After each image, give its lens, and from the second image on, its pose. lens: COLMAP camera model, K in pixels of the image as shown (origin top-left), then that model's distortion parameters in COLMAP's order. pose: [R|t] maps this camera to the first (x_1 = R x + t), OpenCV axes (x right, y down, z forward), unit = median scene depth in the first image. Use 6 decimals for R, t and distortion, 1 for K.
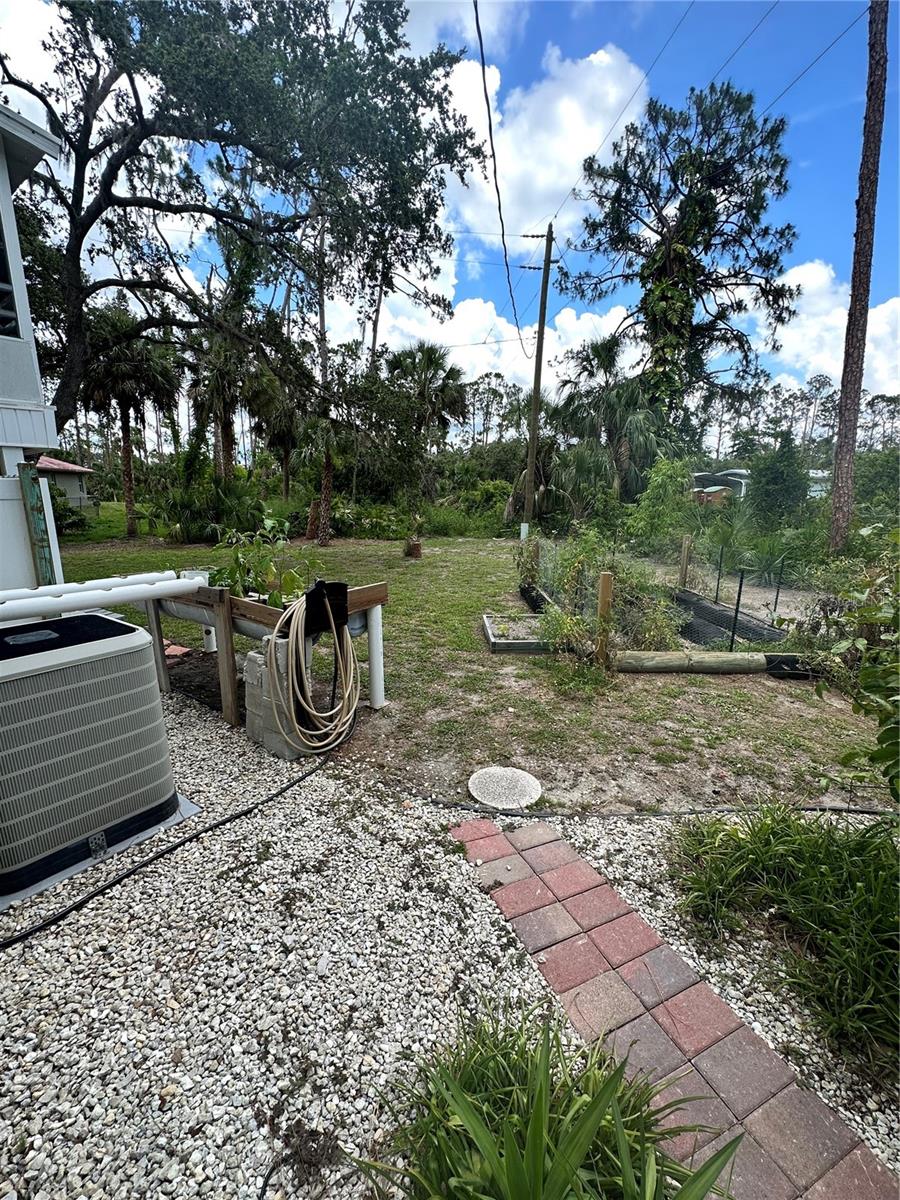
lens RADIAL K [[512.0, 0, 450.0], [0, 512.0, 600.0], [0, 0, 1]] dist [-0.010486, -0.000624]
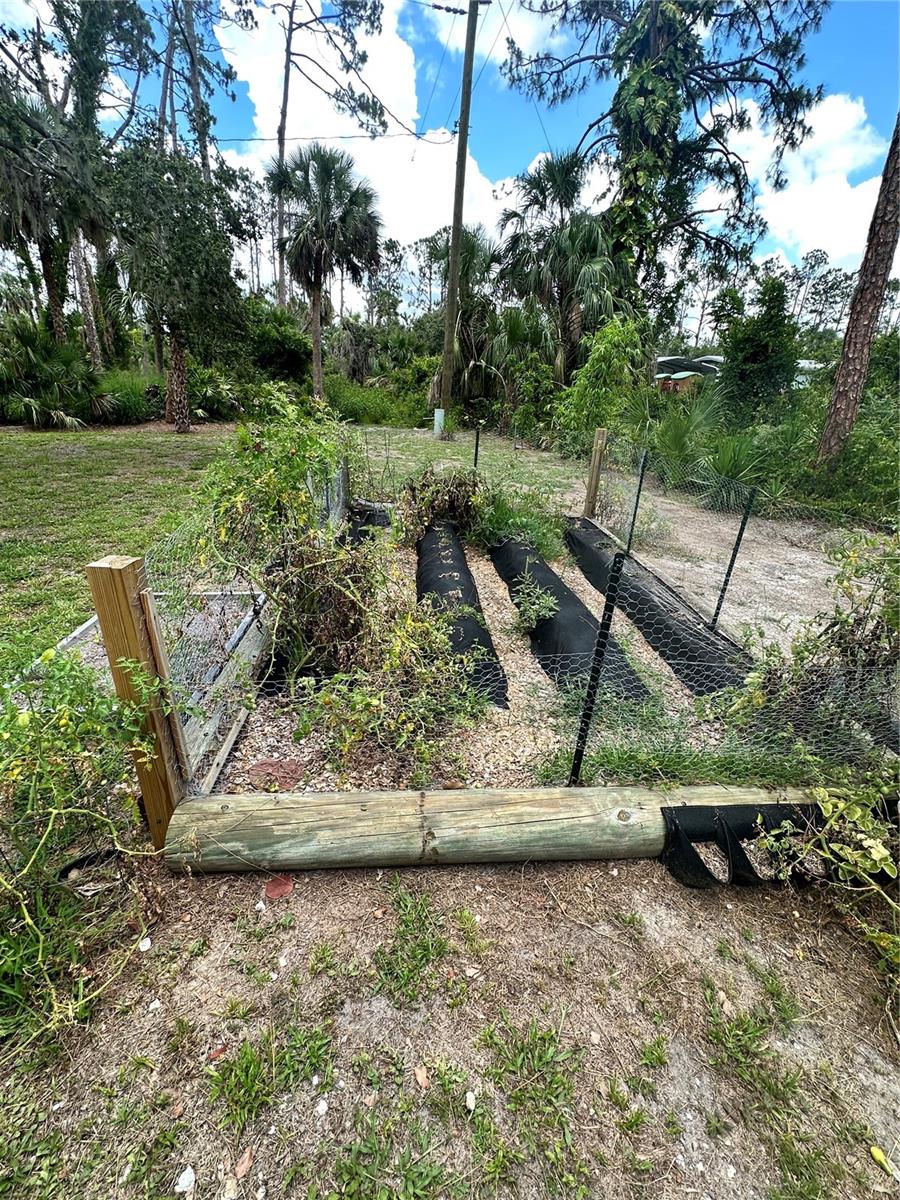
lens RADIAL K [[512.0, 0, 450.0], [0, 512.0, 600.0], [0, 0, 1]] dist [-0.010486, -0.000624]
pose [[0.997682, 0.007575, 0.067633, 0.090268], [-0.021233, 0.978826, 0.203590, -0.019935], [-0.064658, -0.204554, 0.976718, 0.144890]]
